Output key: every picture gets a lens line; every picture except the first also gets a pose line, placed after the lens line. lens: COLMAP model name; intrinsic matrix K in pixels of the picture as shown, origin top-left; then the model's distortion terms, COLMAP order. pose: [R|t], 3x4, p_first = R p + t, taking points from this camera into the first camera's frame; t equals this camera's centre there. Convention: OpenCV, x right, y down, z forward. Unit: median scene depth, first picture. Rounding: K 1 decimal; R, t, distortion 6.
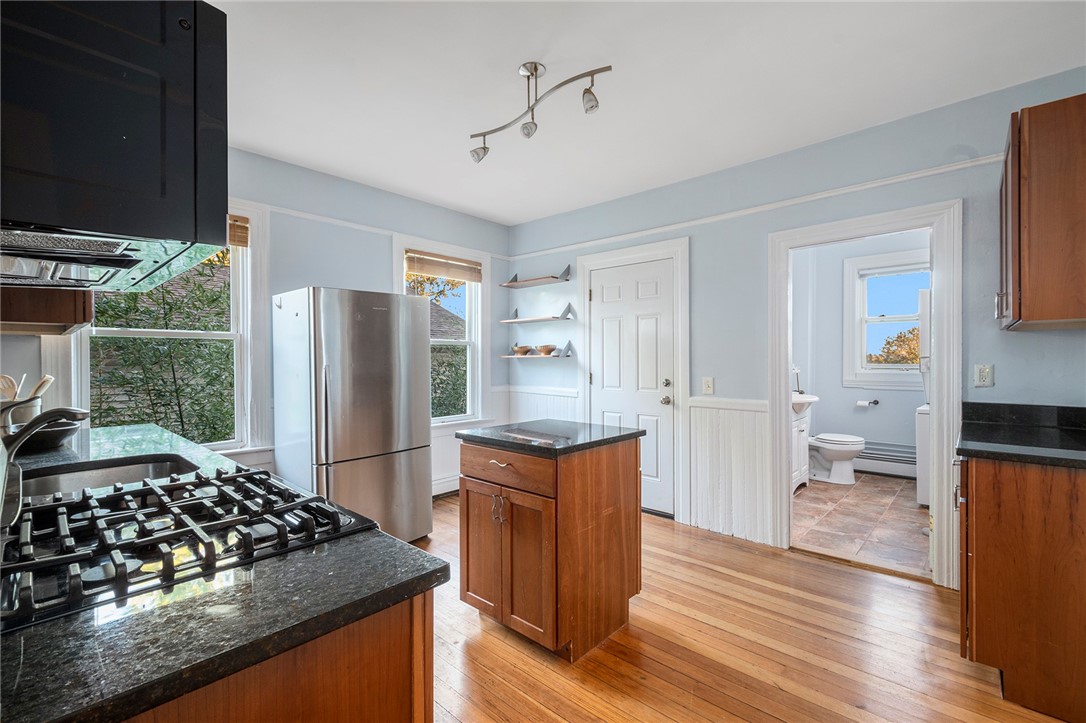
lens RADIAL K [[478.9, 0, 541.7], [0, 478.9, 361.9], [0, 0, 1]] dist [0.005373, -0.001806]
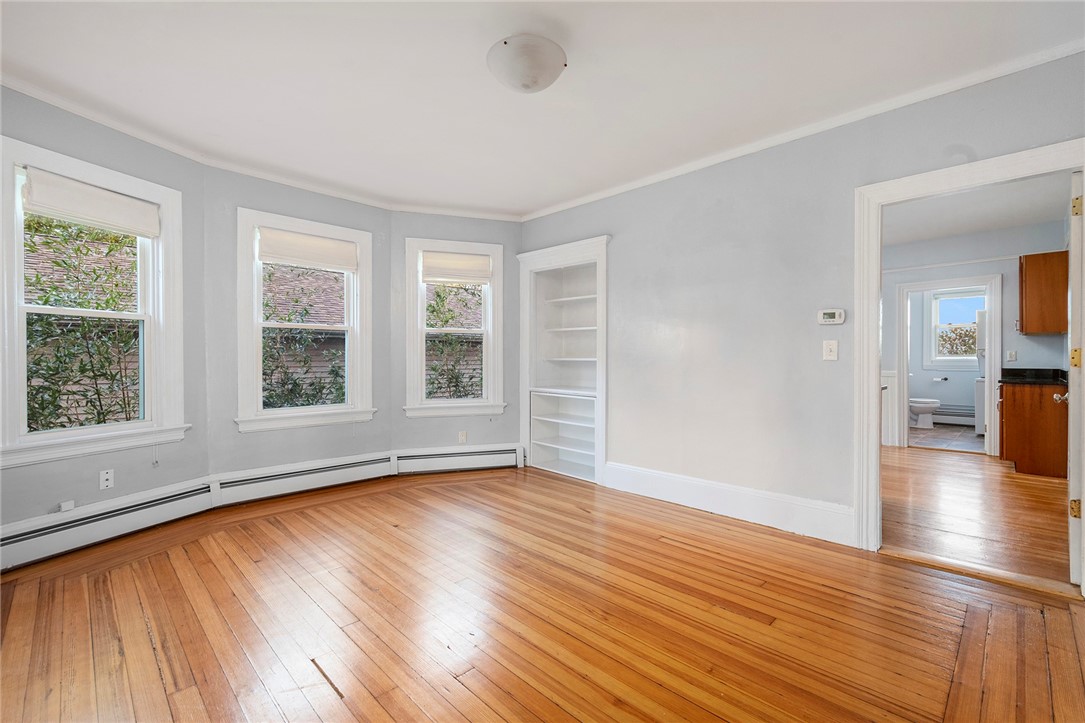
lens RADIAL K [[478.4, 0, 539.3], [0, 478.4, 354.4], [0, 0, 1]] dist [0.005373, -0.001806]
pose [[0.998240, 0.006635, -0.058937, -1.066585], [-0.006961, 0.999962, -0.005320, 0.047557], [0.058899, 0.005721, 0.998248, -1.268409]]
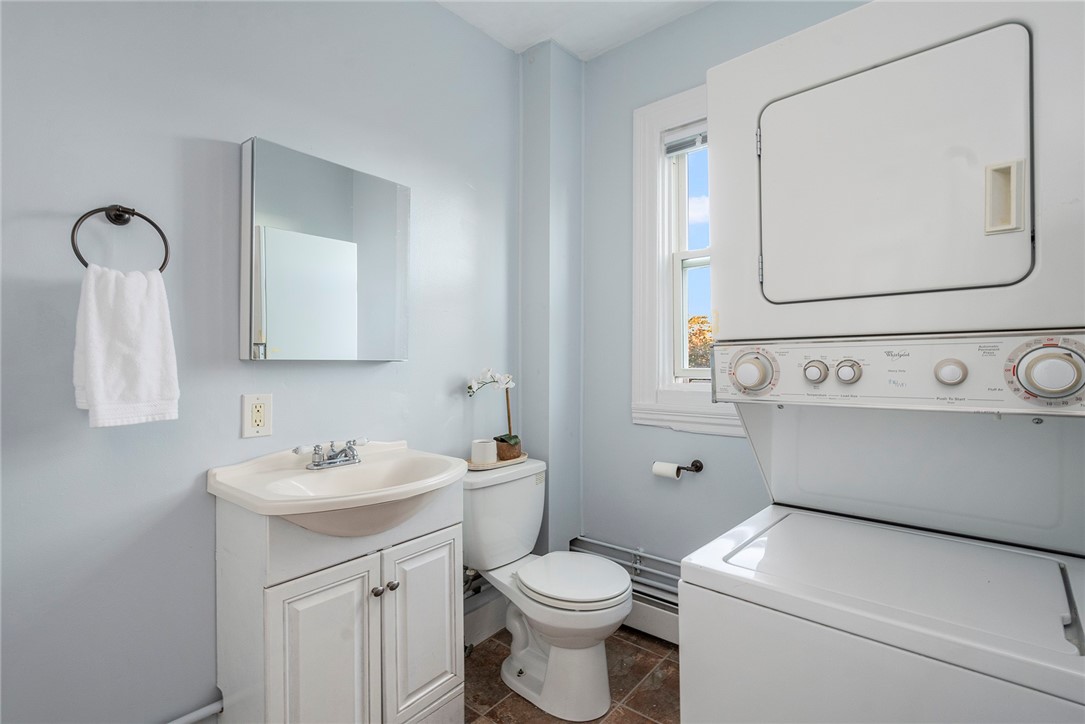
lens RADIAL K [[521.5, 0, 543.5], [0, 521.5, 361.6], [0, 0, 1]] dist [0.014162, -0.006284]
pose [[0.999228, 0.000346, 0.039295, 1.160514], [-0.000291, 0.999999, -0.001407, -0.000400], [-0.039296, 0.001394, 0.999227, 1.216364]]
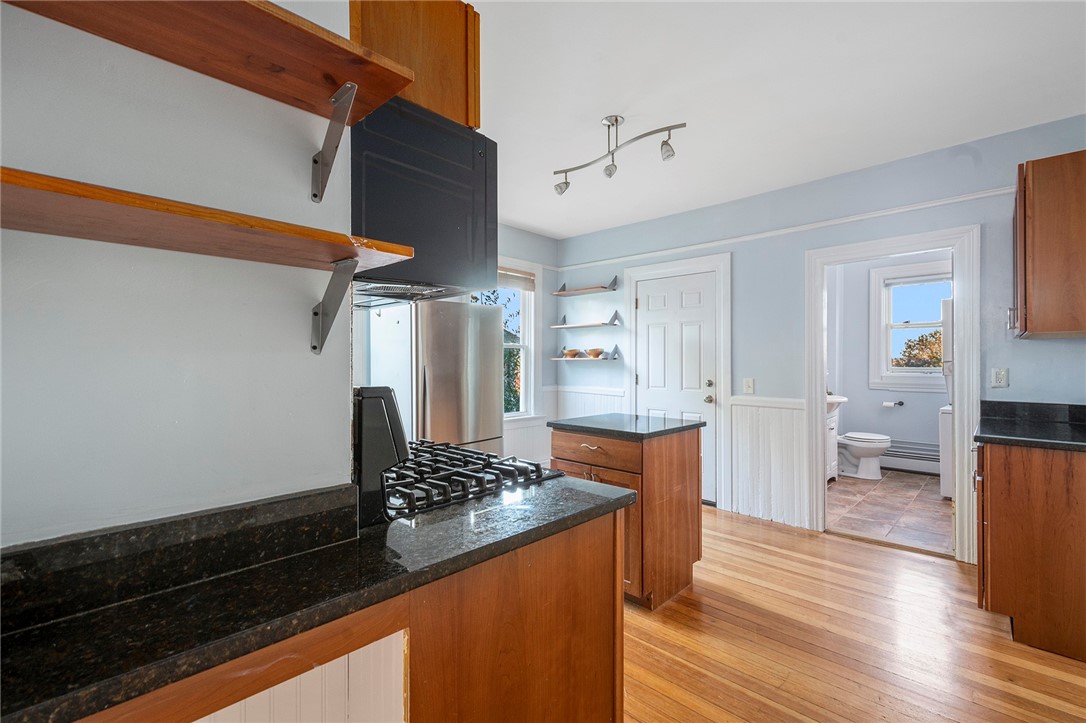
lens RADIAL K [[478.9, 0, 542.8], [0, 478.9, 359.9], [0, 0, 1]] dist [0.005373, -0.001806]
pose [[0.999614, 0.004949, -0.027325, -0.141855], [-0.005197, 0.999946, -0.009002, 0.002061], [0.027279, 0.009140, 0.999586, -0.179076]]
